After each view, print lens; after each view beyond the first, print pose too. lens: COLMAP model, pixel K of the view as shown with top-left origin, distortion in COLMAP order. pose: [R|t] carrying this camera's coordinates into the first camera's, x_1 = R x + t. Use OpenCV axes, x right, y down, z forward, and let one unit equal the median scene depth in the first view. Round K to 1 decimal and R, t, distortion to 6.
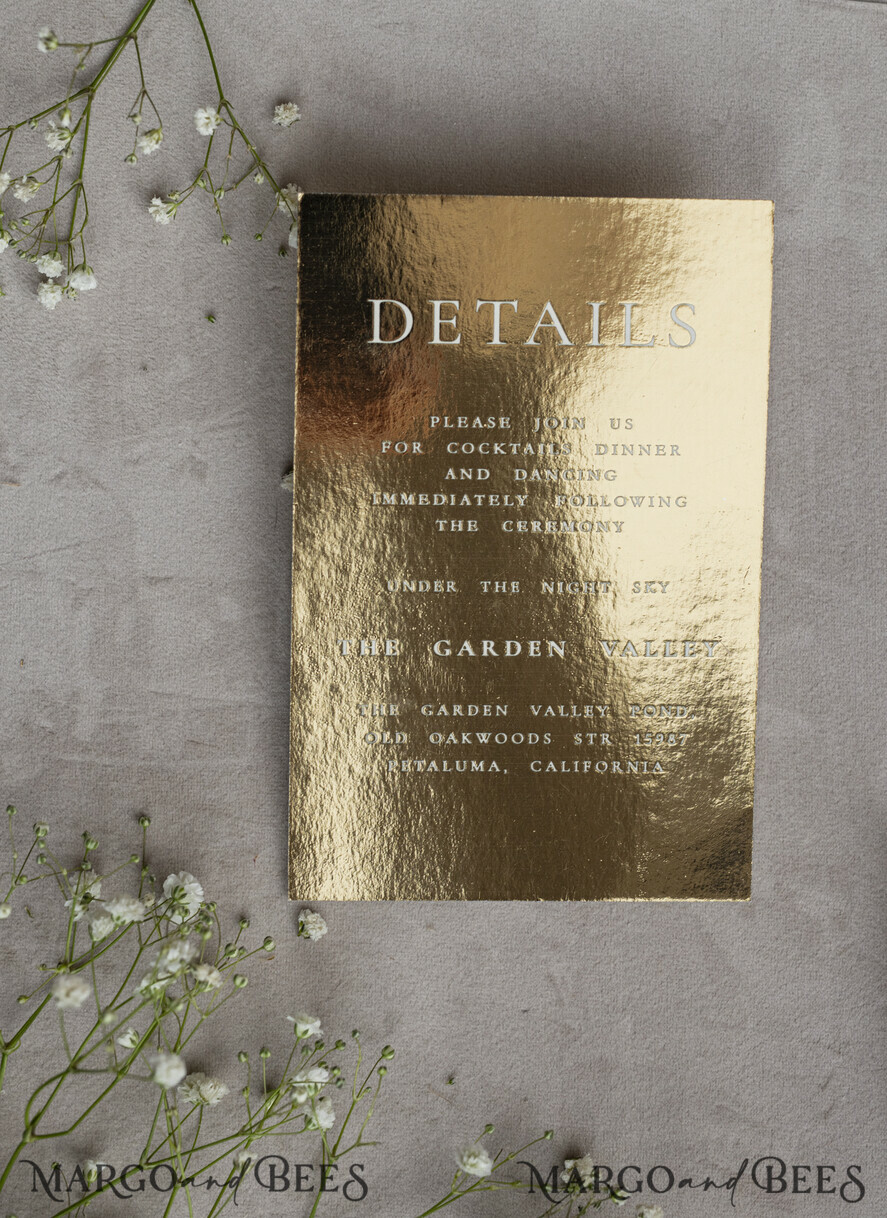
lens RADIAL K [[2119.8, 0, 447.8], [0, 2119.8, 545.0], [0, 0, 1]] dist [-0.022587, 0.000000]
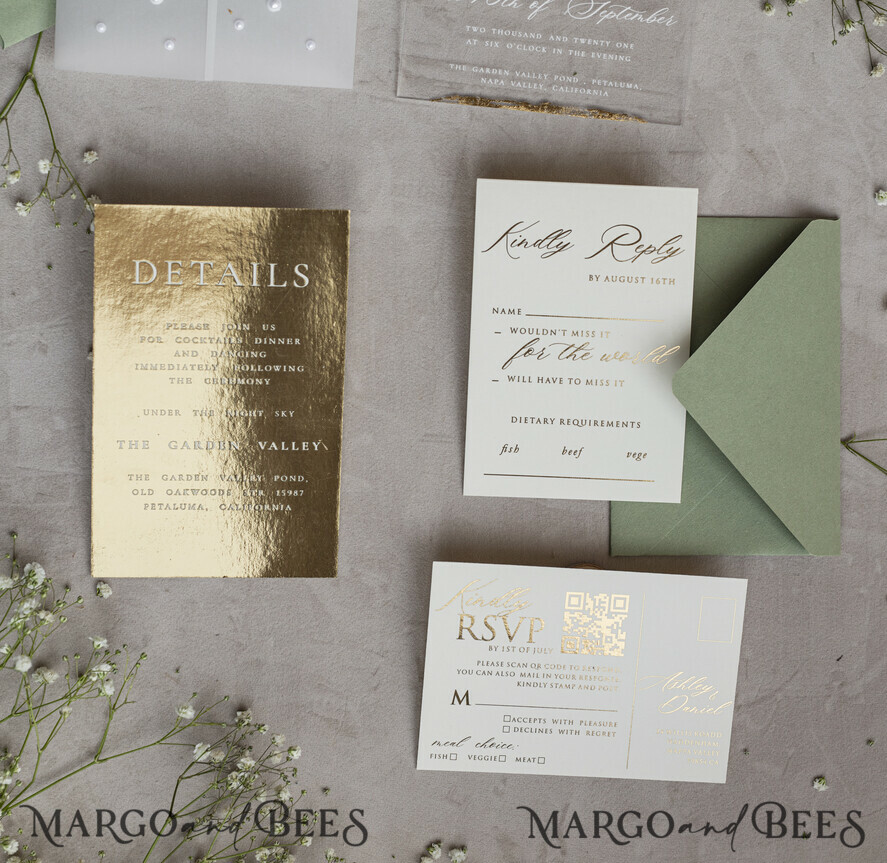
lens RADIAL K [[1891.1, 0, 434.8], [0, 1891.1, 381.1], [0, 0, 1]] dist [-0.006413, 0.000000]
pose [[0.997254, 0.007731, 0.073647, 0.104002], [-0.013199, 0.997166, 0.074062, -0.134880], [-0.072865, -0.074831, 0.994531, -0.683041]]
